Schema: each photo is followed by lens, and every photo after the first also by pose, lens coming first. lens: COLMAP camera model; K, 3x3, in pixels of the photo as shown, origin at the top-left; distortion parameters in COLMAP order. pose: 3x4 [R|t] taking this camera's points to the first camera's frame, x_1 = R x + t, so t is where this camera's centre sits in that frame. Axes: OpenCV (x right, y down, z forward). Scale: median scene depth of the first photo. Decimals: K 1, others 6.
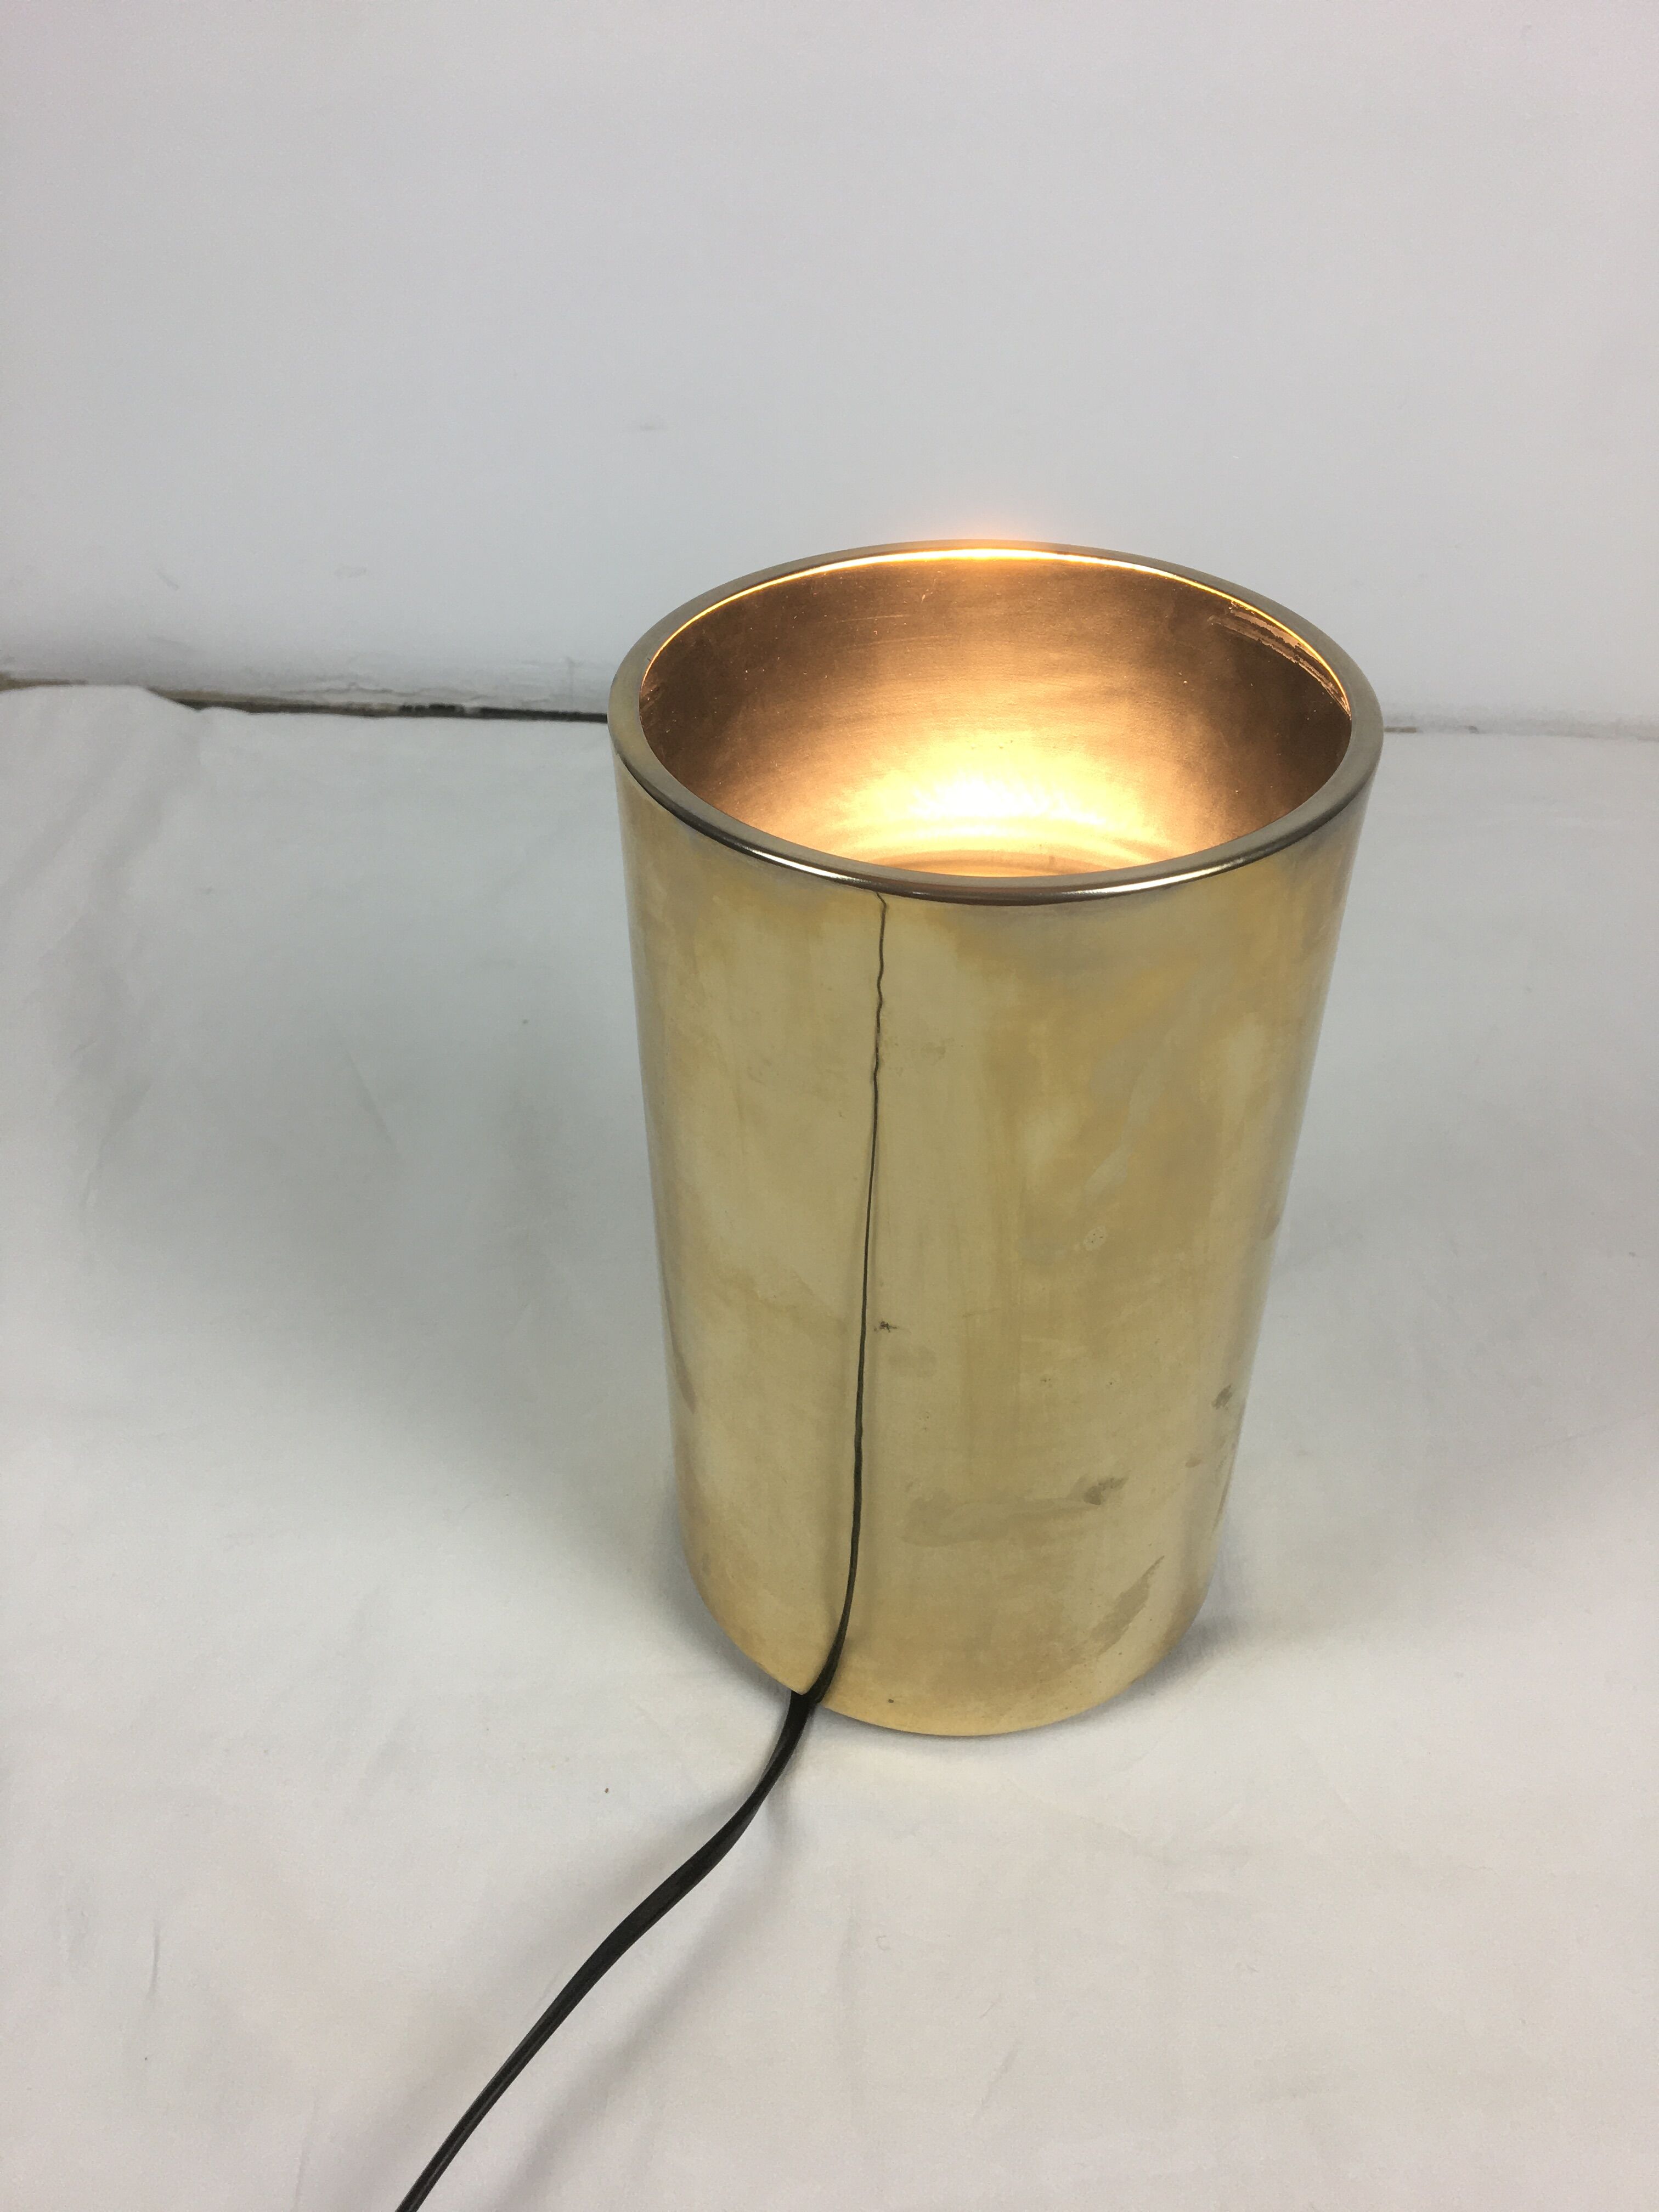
lens RADIAL K [[1871.6, 0, 829.5], [0, 1871.6, 1106.0], [0, 0, 1]] dist [0.005819, -0.003602]
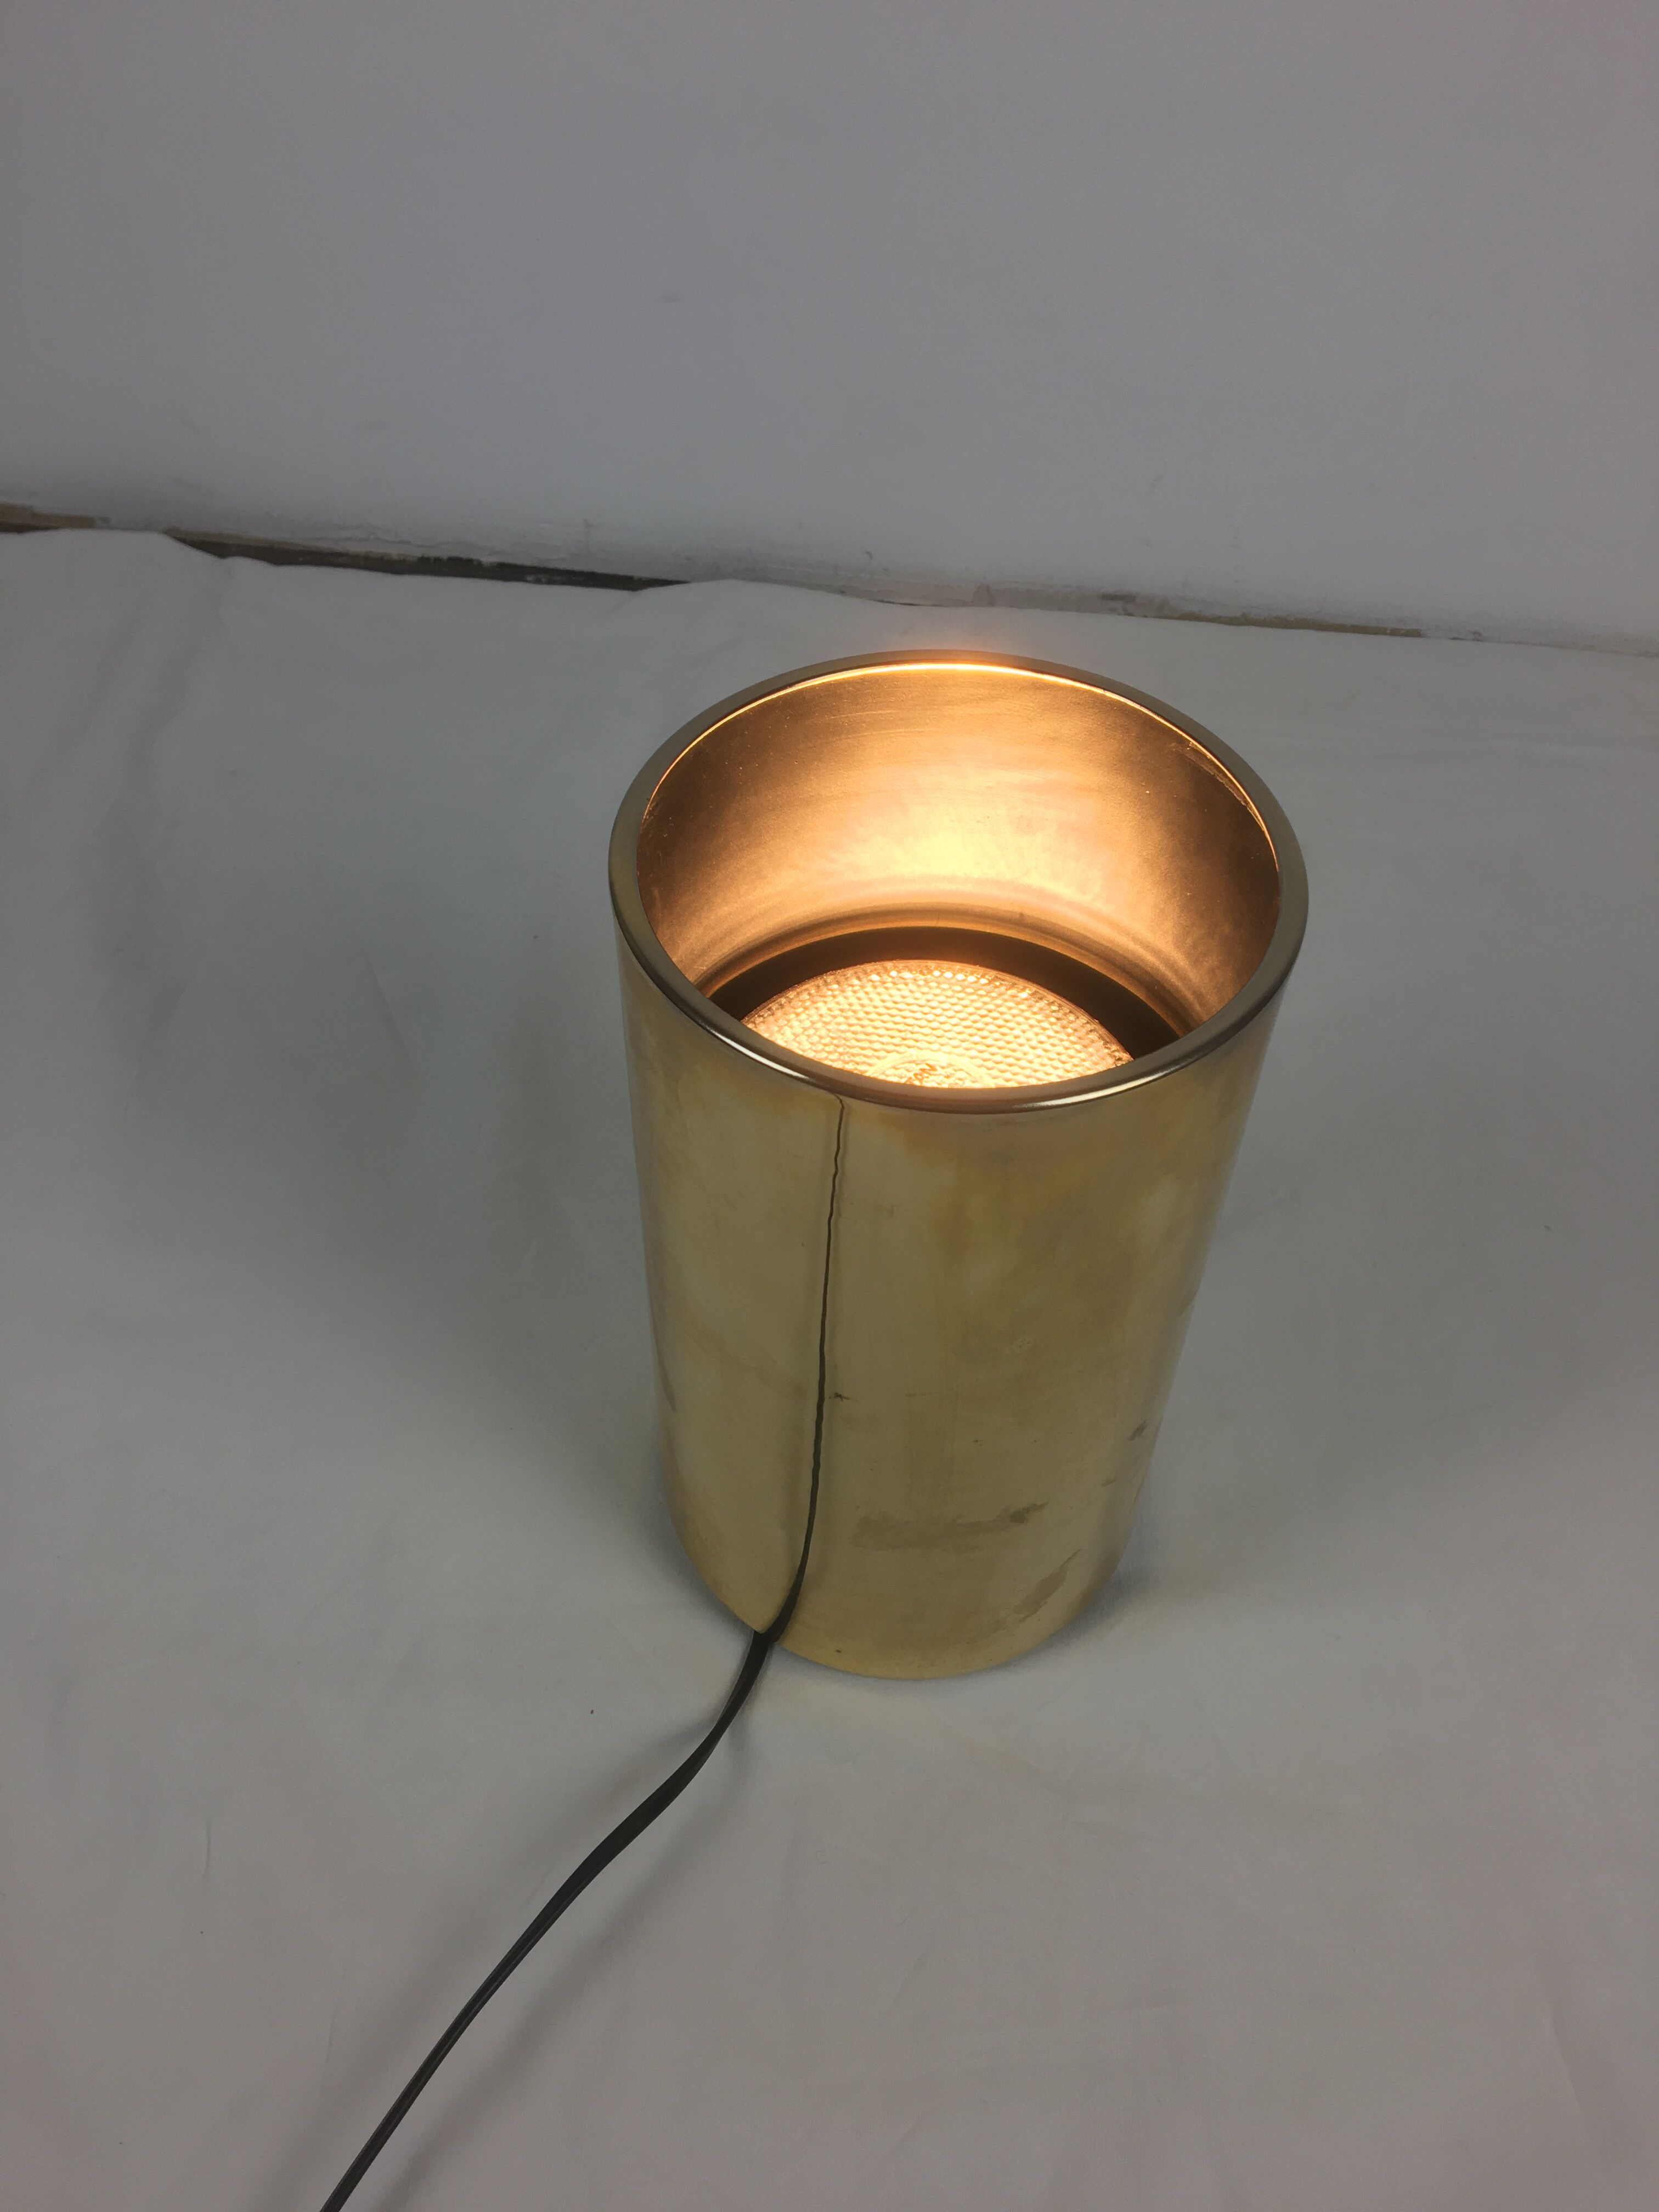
lens RADIAL K [[1873.6, 0, 829.5], [0, 1873.6, 1106.0], [0, 0, 1]] dist [-0.005521, -0.001928]
pose [[0.999119, 0.041786, -0.003969, 0.018000], [-0.040588, 0.985909, 0.162281, -0.205907], [0.010694, -0.161977, 0.986737, -0.088785]]
